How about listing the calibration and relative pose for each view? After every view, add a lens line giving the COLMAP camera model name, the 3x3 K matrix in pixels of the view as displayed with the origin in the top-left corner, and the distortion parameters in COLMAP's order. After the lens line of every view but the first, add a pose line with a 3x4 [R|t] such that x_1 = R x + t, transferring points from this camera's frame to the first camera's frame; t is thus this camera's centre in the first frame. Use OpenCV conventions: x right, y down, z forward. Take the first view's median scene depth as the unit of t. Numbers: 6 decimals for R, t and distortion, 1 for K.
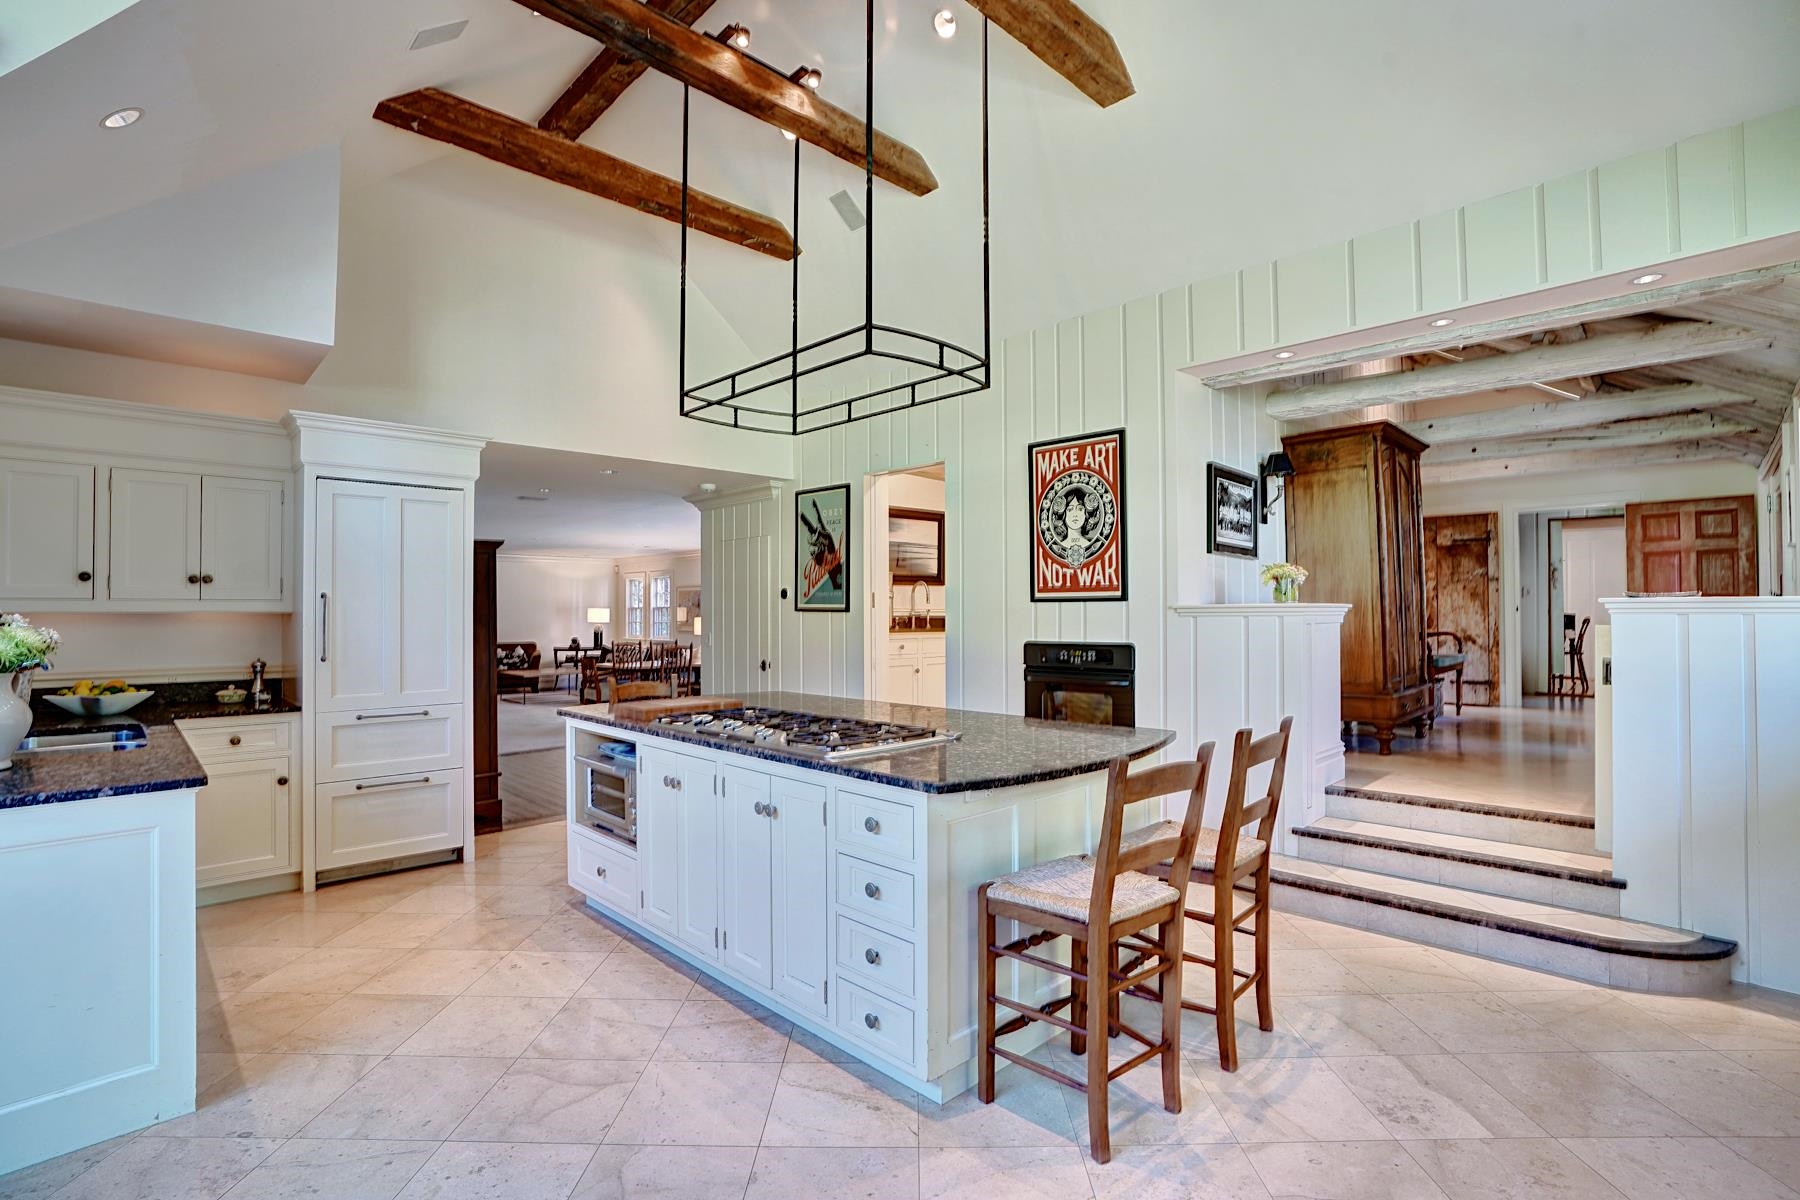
lens RADIAL K [[826.5, 0, 917.2], [0, 826.5, 596.8], [0, 0, 1]] dist [-0.069626, 0.027945]
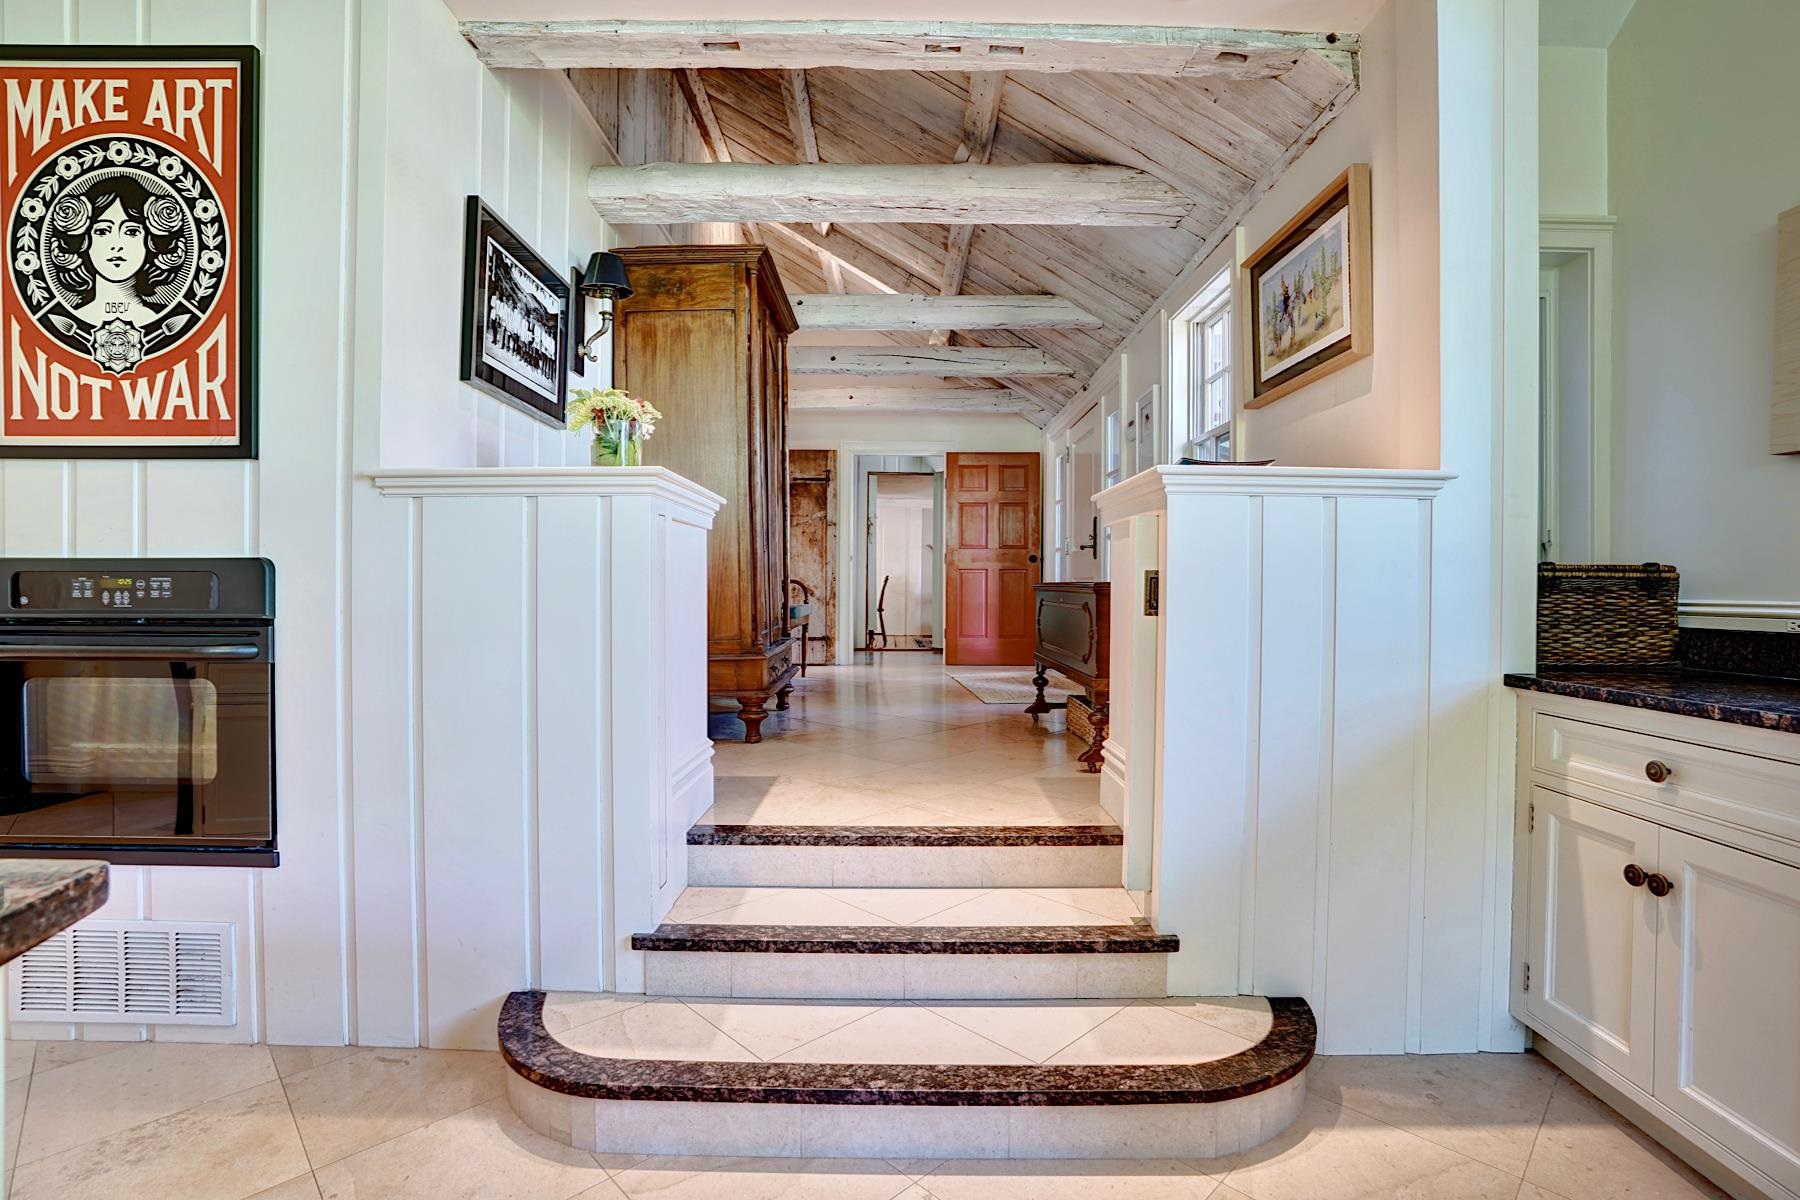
lens RADIAL K [[833.7, 0, 895.9], [0, 833.7, 592.1], [0, 0, 1]] dist [-0.052392, 0.020797]
pose [[0.719504, 0.001307, 0.694487, 0.190756], [-0.021045, 0.999580, 0.019922, 0.055585], [-0.694169, -0.028949, 0.719229, 0.440664]]
